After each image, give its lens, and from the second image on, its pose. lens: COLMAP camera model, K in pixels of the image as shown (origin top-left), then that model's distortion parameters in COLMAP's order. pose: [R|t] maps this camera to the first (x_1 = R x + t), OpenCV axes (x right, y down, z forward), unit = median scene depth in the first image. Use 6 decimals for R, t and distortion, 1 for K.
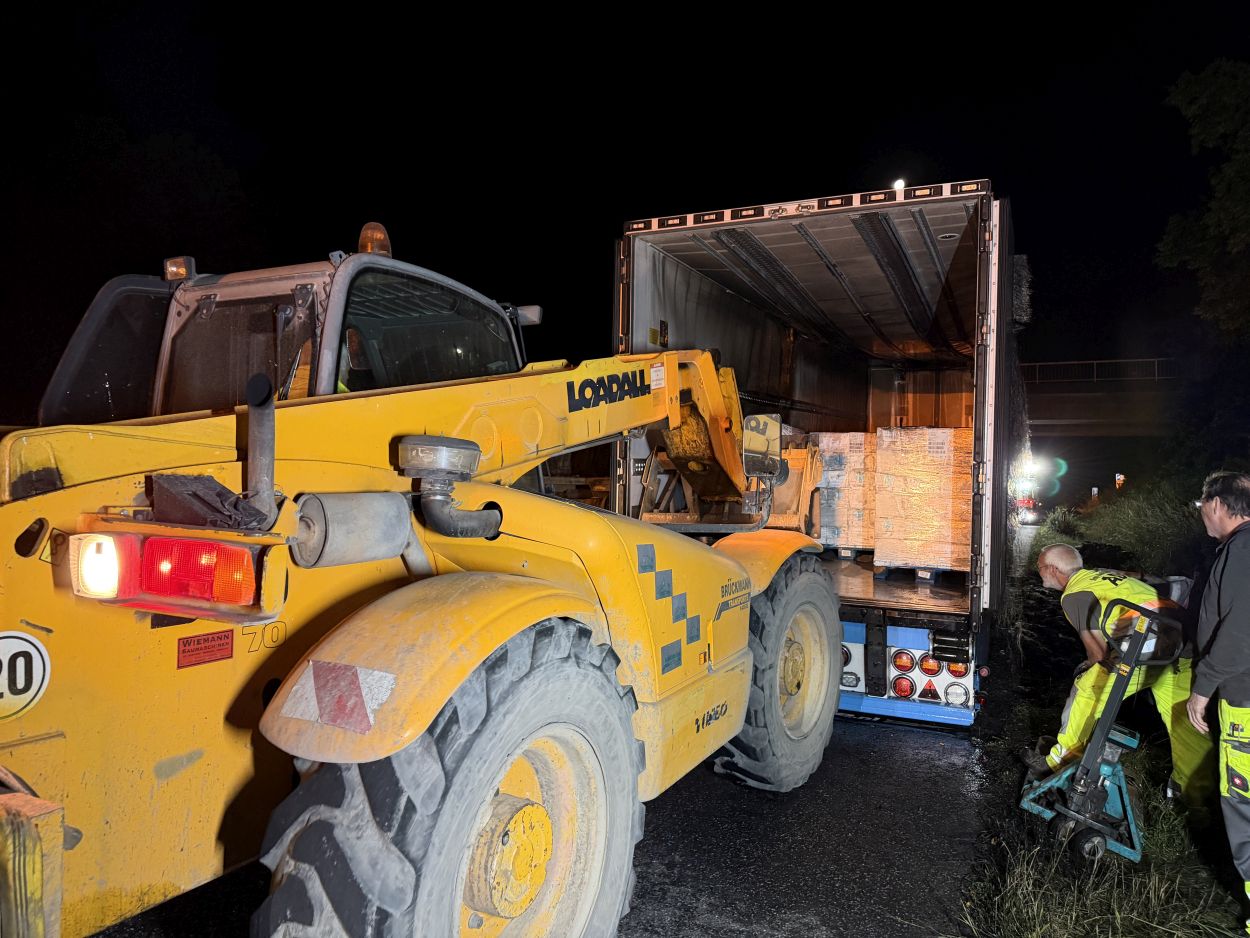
lens RADIAL K [[874.7, 0, 620.6], [0, 874.7, 466.3], [0, 0, 1]] dist [0.058720, -0.067067]
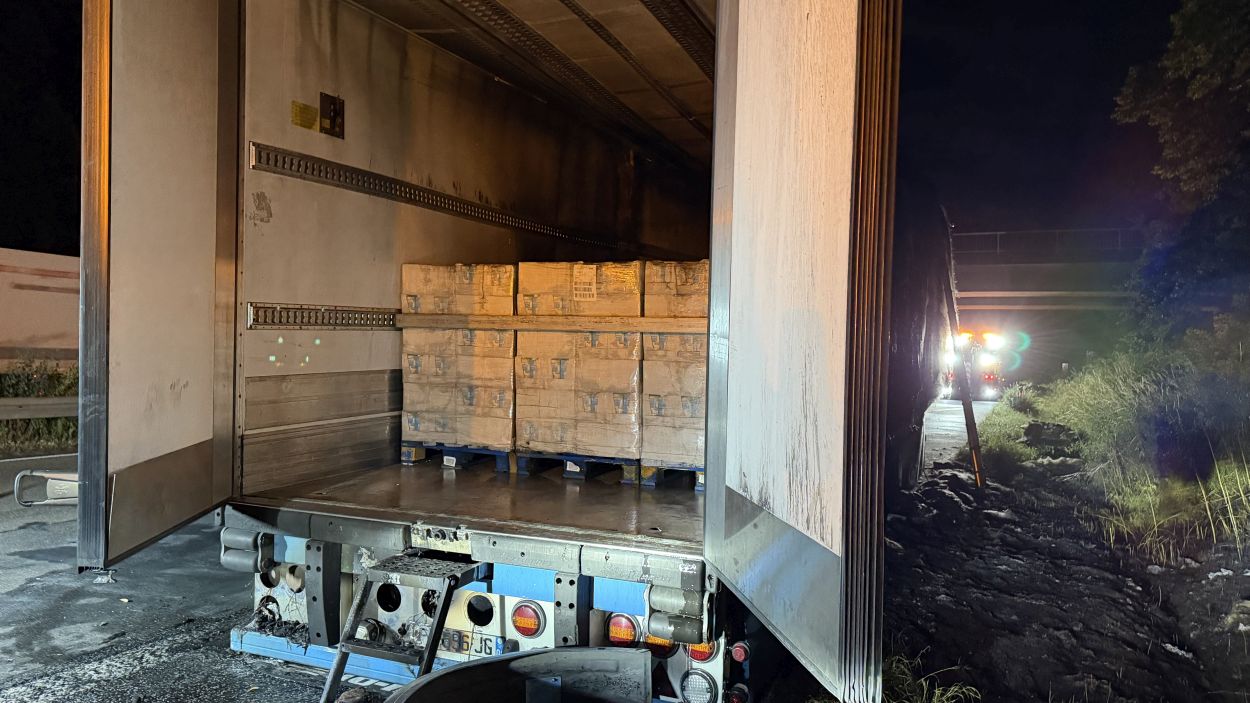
lens RADIAL K [[879.1, 0, 625.0], [0, 879.1, 351.5], [0, 0, 1]] dist [-0.005935, -0.003183]
pose [[0.999694, 0.007239, 0.023641, 0.109240], [-0.007549, 0.999887, 0.013034, 0.007199], [-0.023544, -0.013209, 0.999636, 0.140031]]
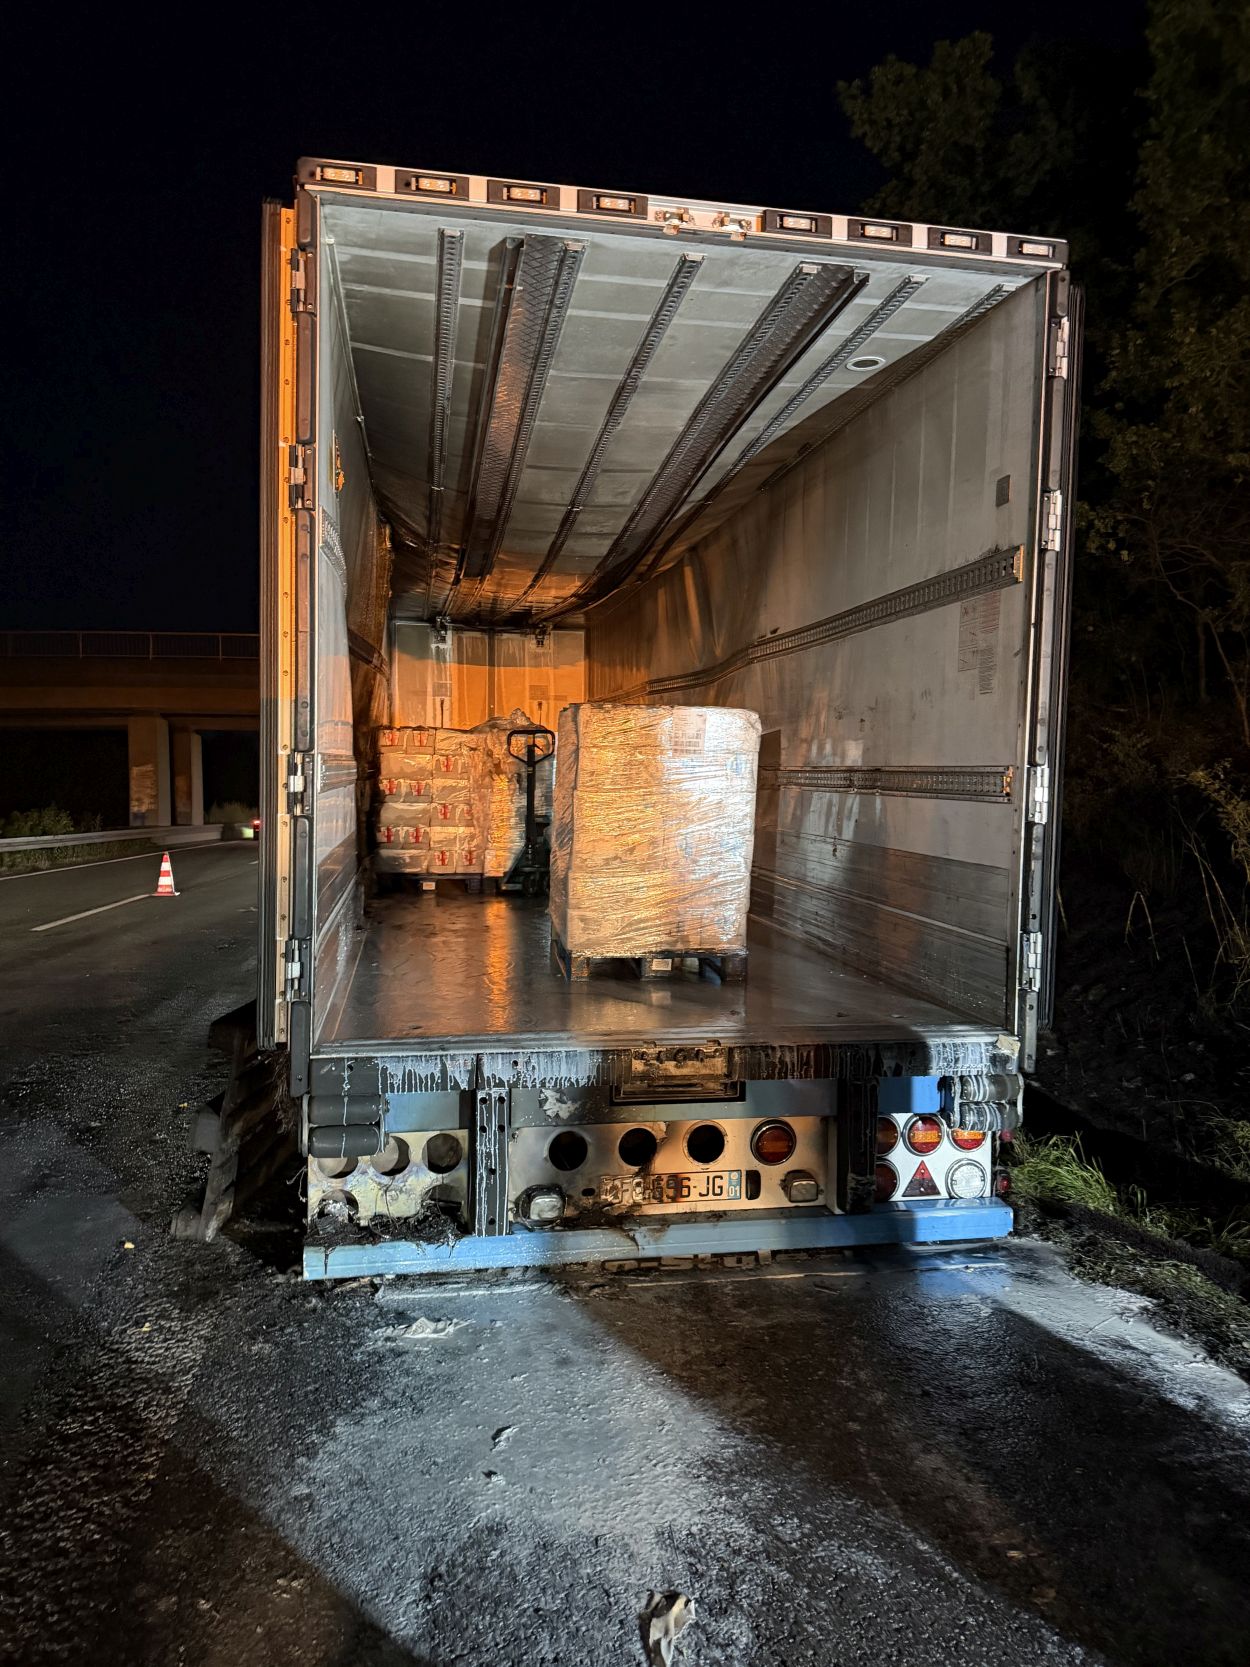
lens RADIAL K [[1166.4, 0, 637.9], [0, 1166.4, 842.1], [0, 0, 1]] dist [0.058720, -0.067067]
pose [[0.820639, -0.029055, 0.570708, -0.072851], [-0.006162, 0.998199, 0.059679, 0.000021], [-0.571413, -0.052491, 0.818982, 0.178651]]
